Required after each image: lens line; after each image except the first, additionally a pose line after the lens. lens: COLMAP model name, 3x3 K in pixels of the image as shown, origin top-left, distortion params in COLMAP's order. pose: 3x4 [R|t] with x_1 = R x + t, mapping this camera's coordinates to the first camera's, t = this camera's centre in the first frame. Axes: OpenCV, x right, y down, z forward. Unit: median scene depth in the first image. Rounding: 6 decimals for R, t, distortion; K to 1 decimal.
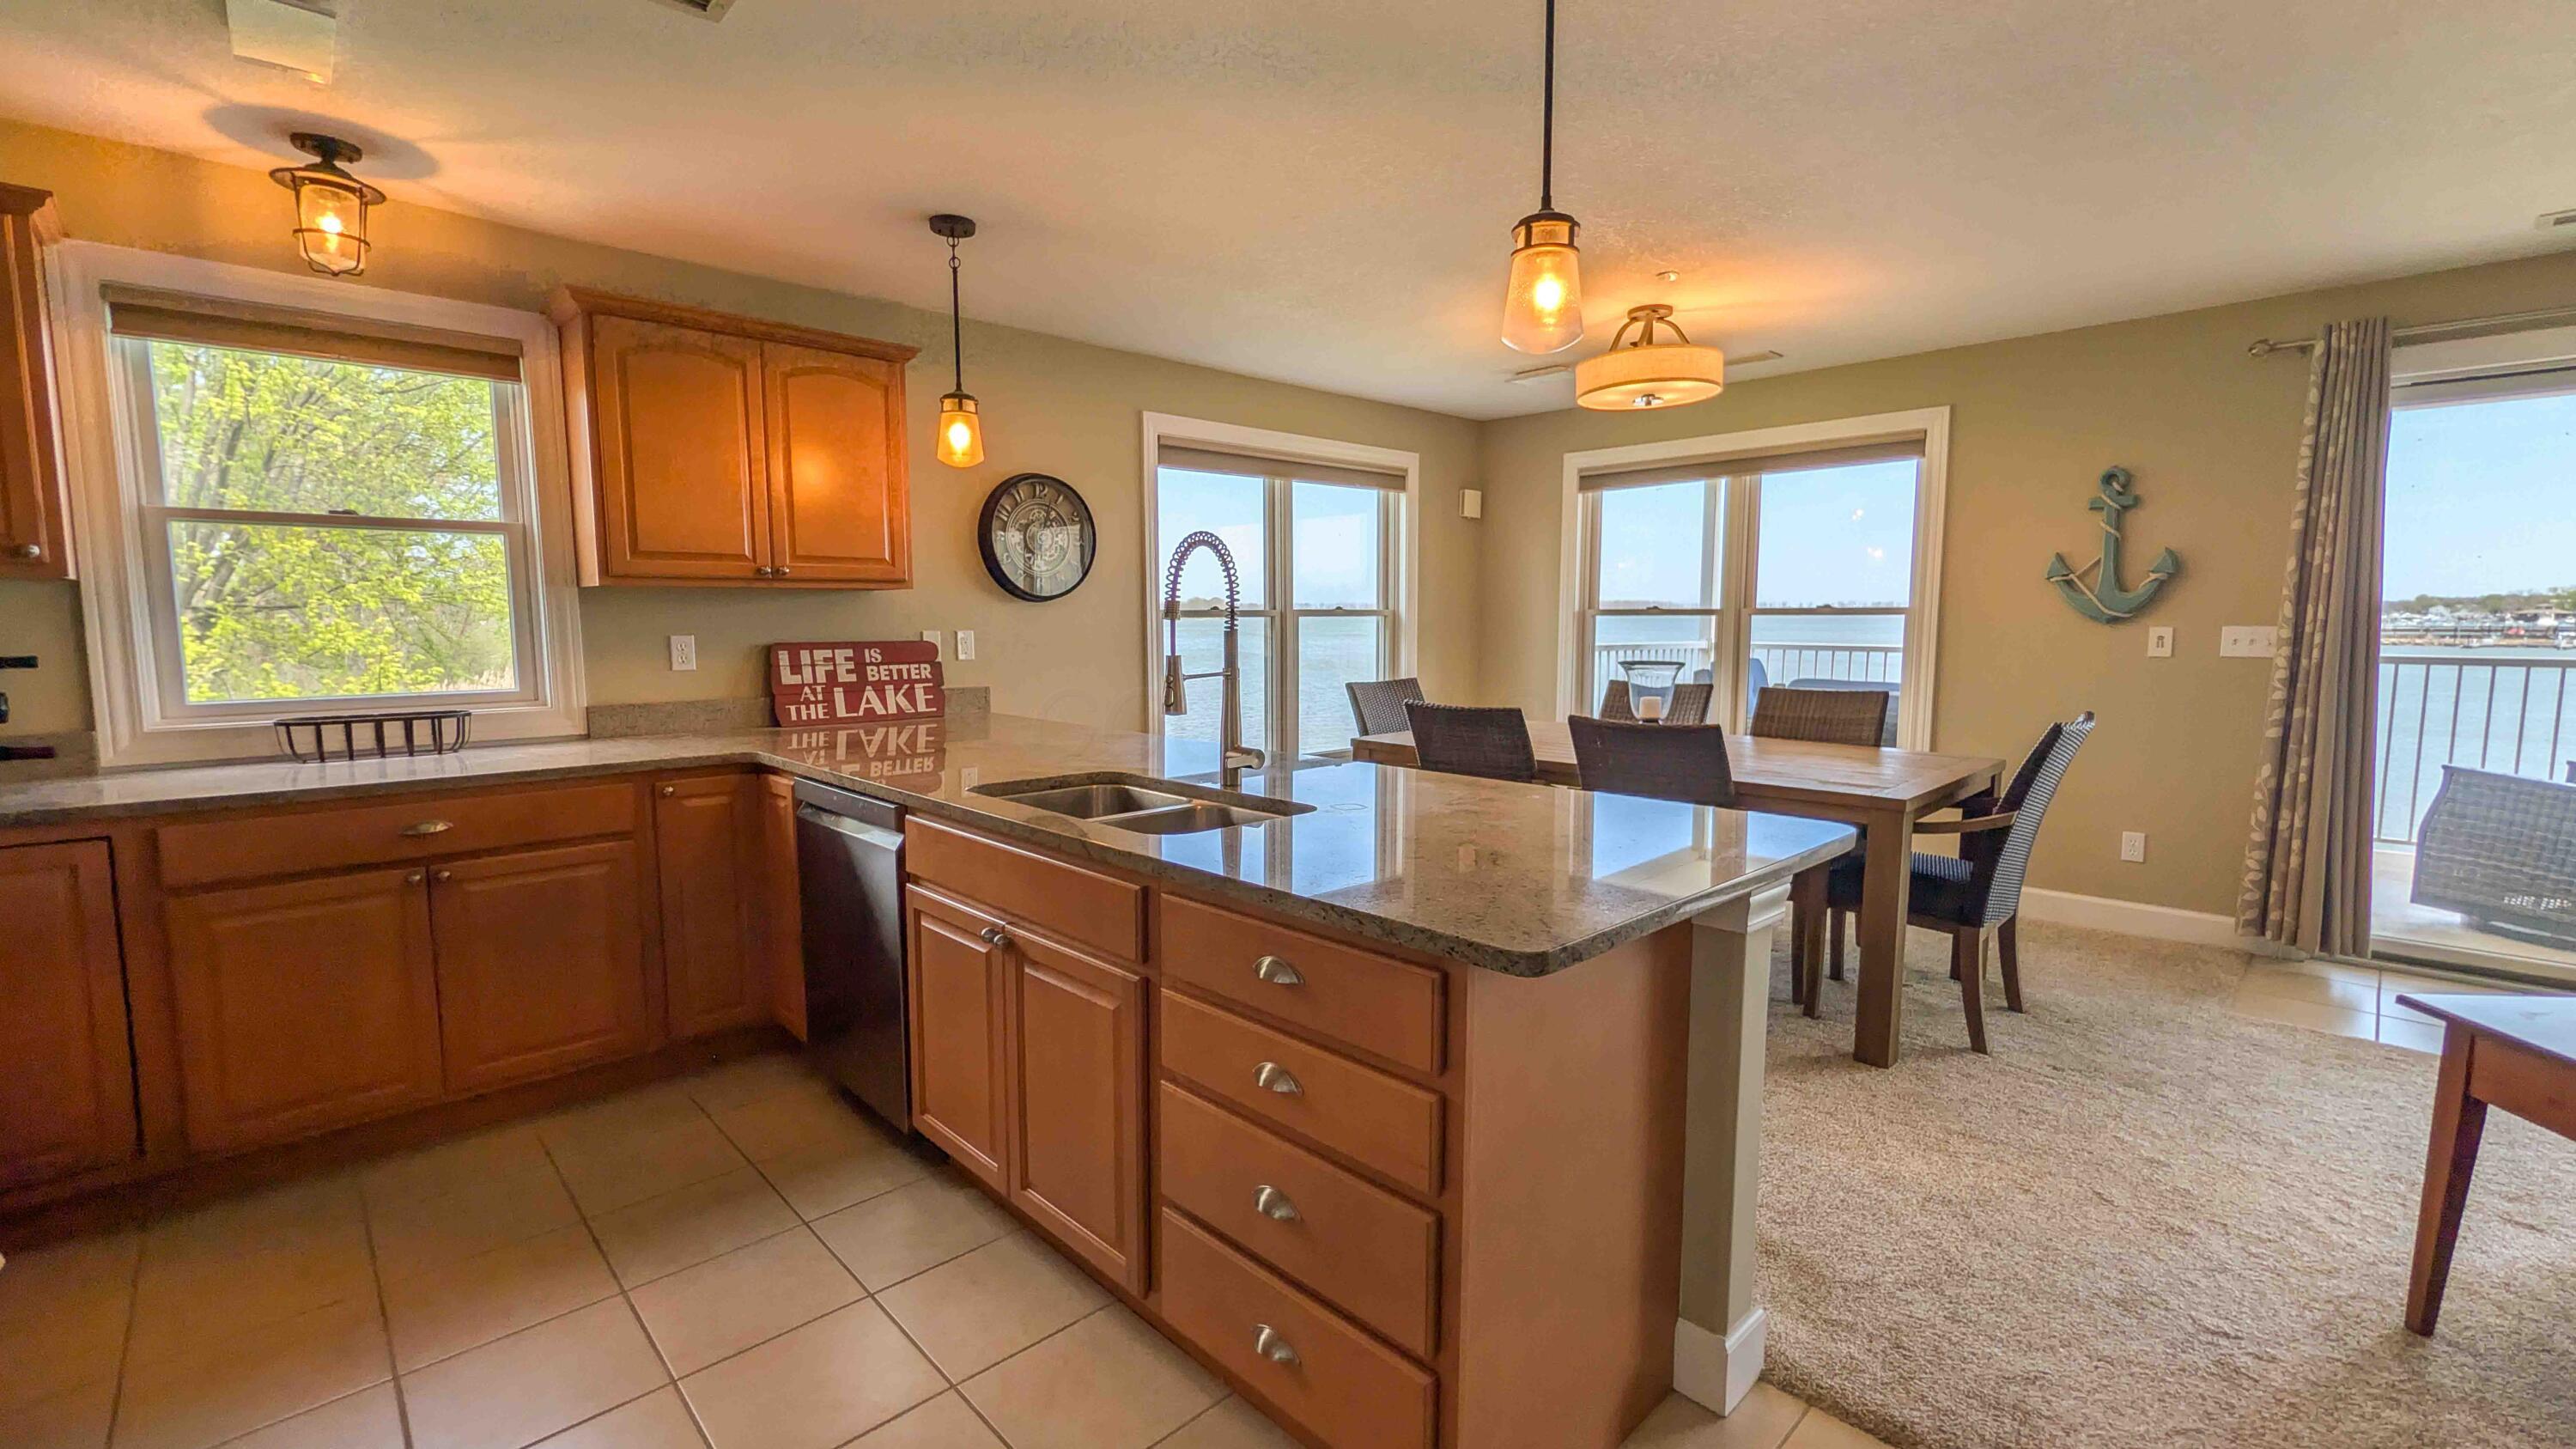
lens RADIAL K [[1071.5, 0, 1313.8], [0, 1071.5, 724.2], [0, 0, 1]] dist [-0.004124, -0.001674]
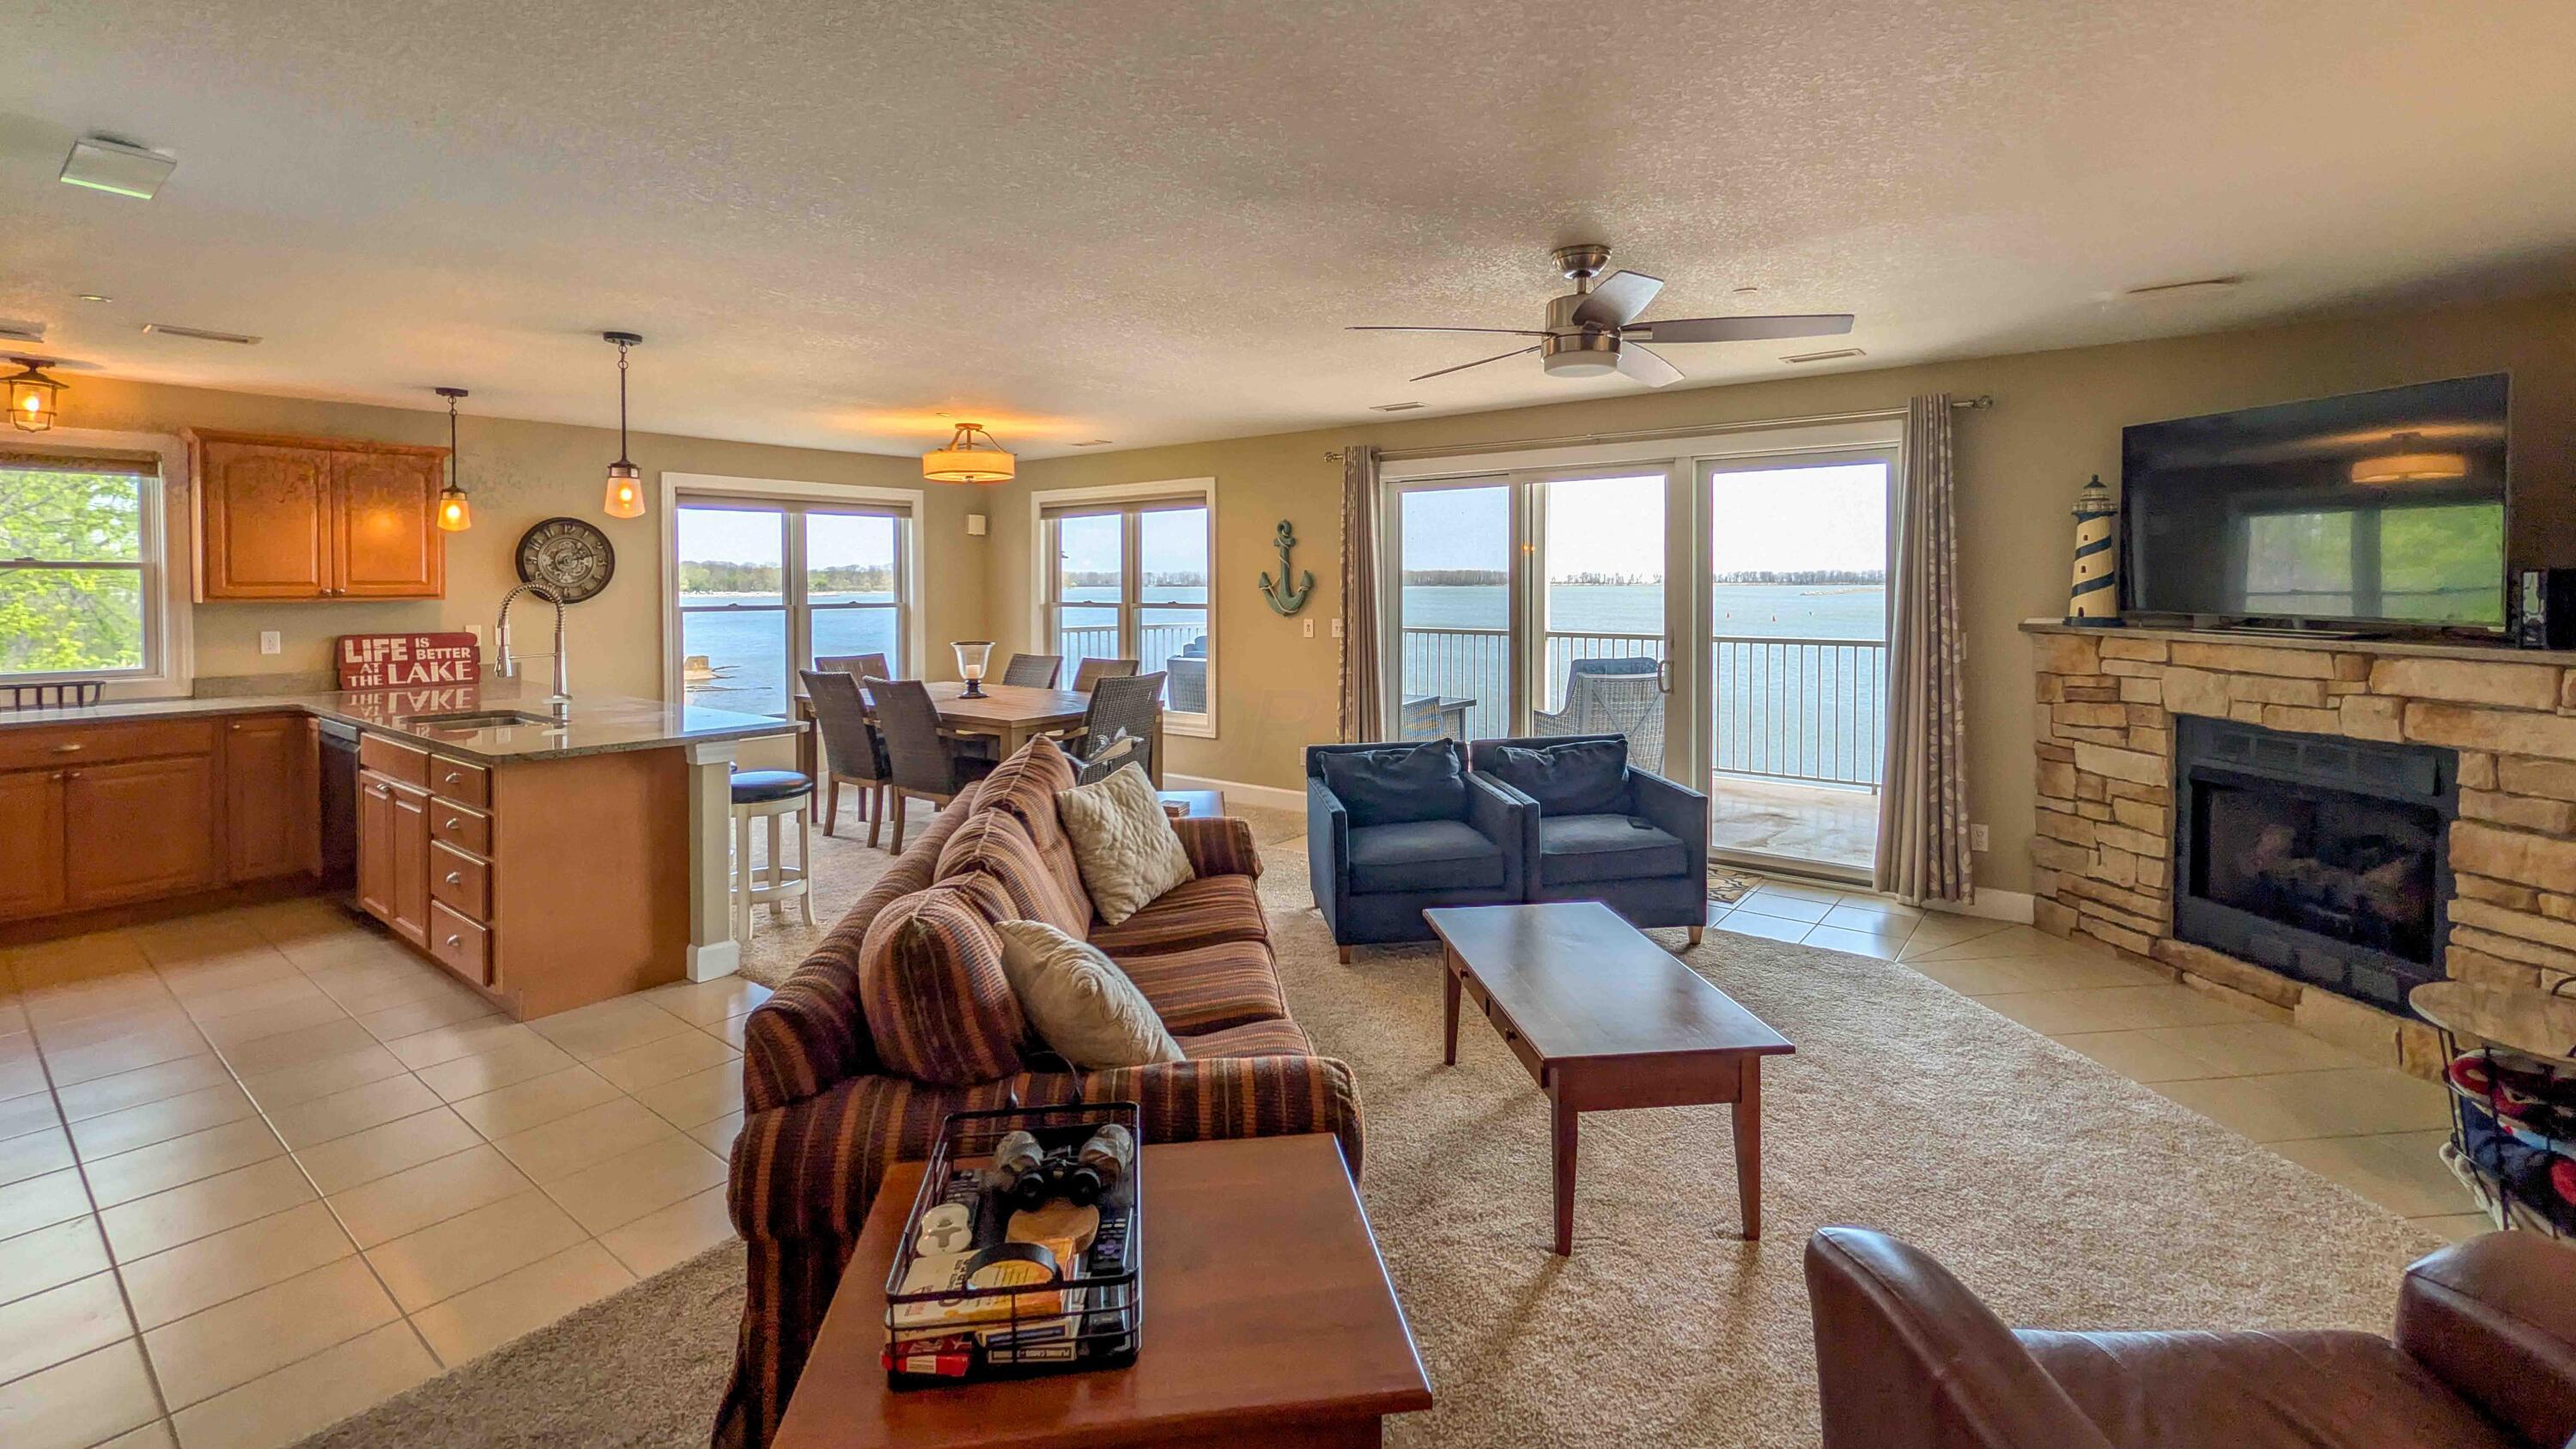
lens RADIAL K [[1097.9, 0, 1302.1], [0, 1097.9, 596.9], [0, 0, 1]] dist [0.005769, -0.001651]
pose [[0.991118, -0.001417, 0.132977, 0.608370], [0.013378, 0.995933, -0.089097, 0.026307], [-0.132309, 0.090085, 0.987106, -0.698032]]
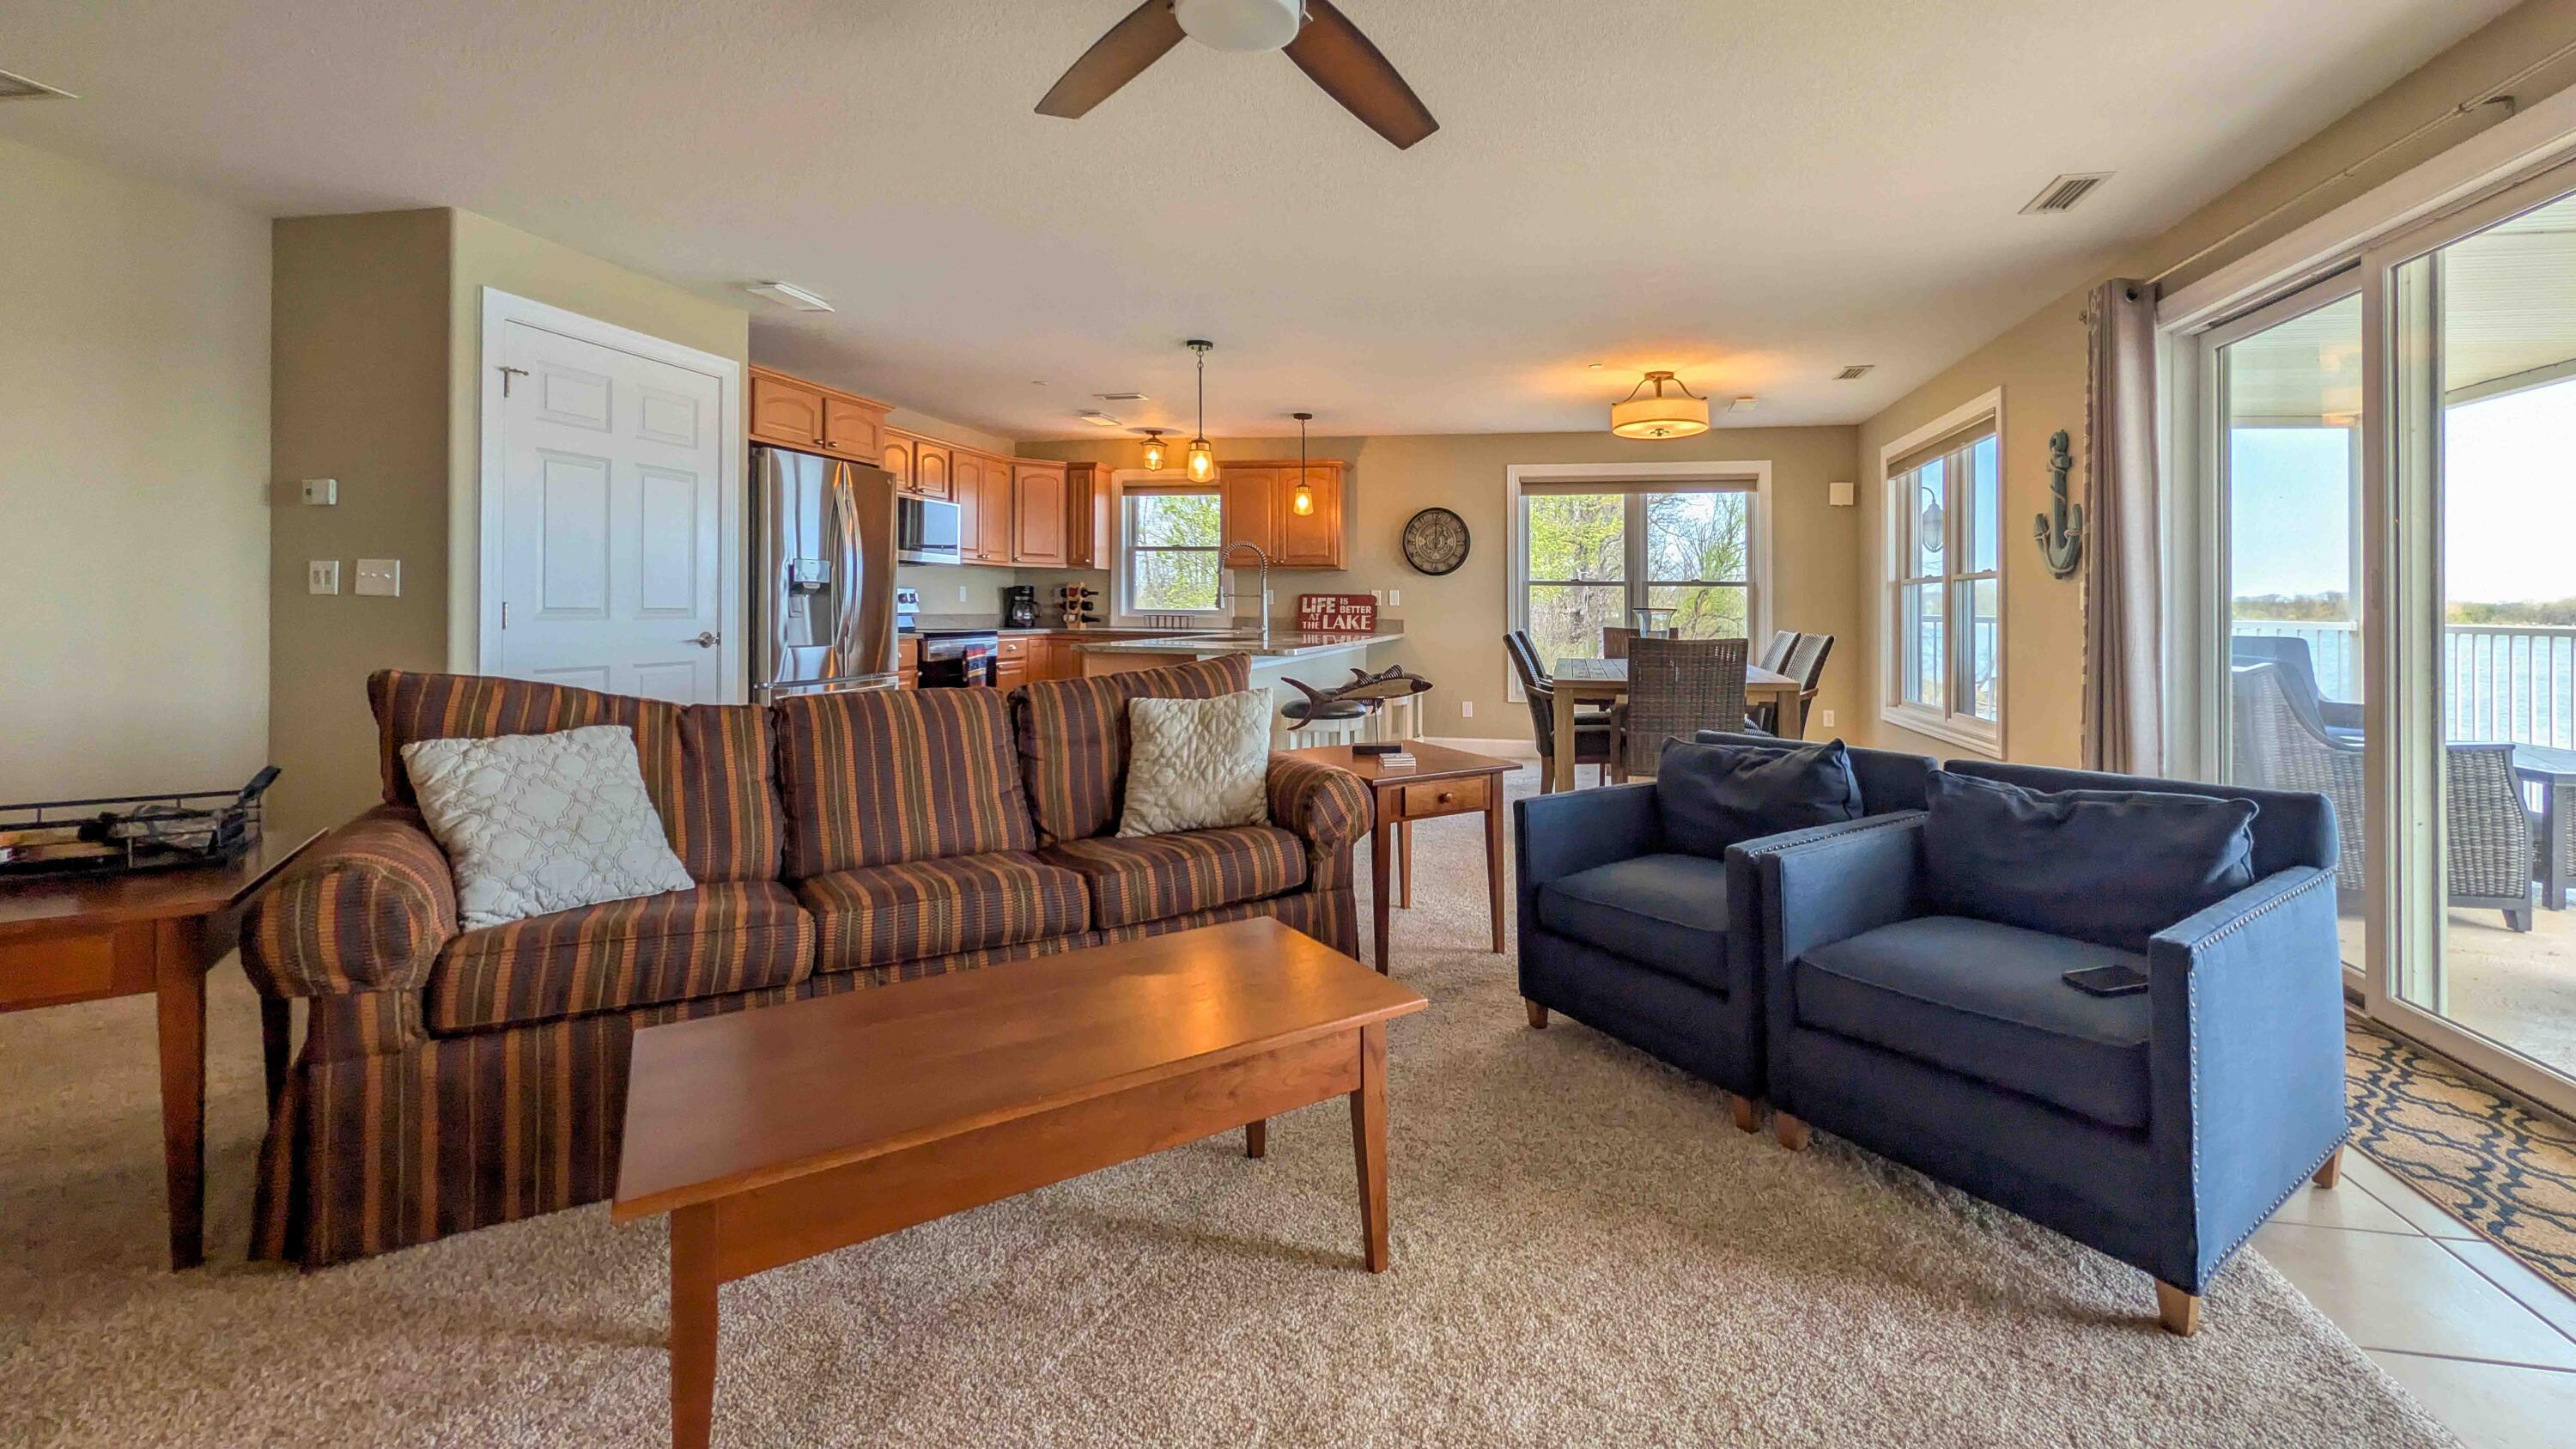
lens RADIAL K [[1027.1, 0, 1376.3], [0, 1027.1, 610.7], [0, 0, 1]] dist [0.003267, -0.000514]
pose [[0.586096, 0.010002, -0.810180, 1.268072], [-0.092521, 0.994209, -0.054657, 0.059708], [0.804942, 0.106993, 0.583627, -0.131241]]
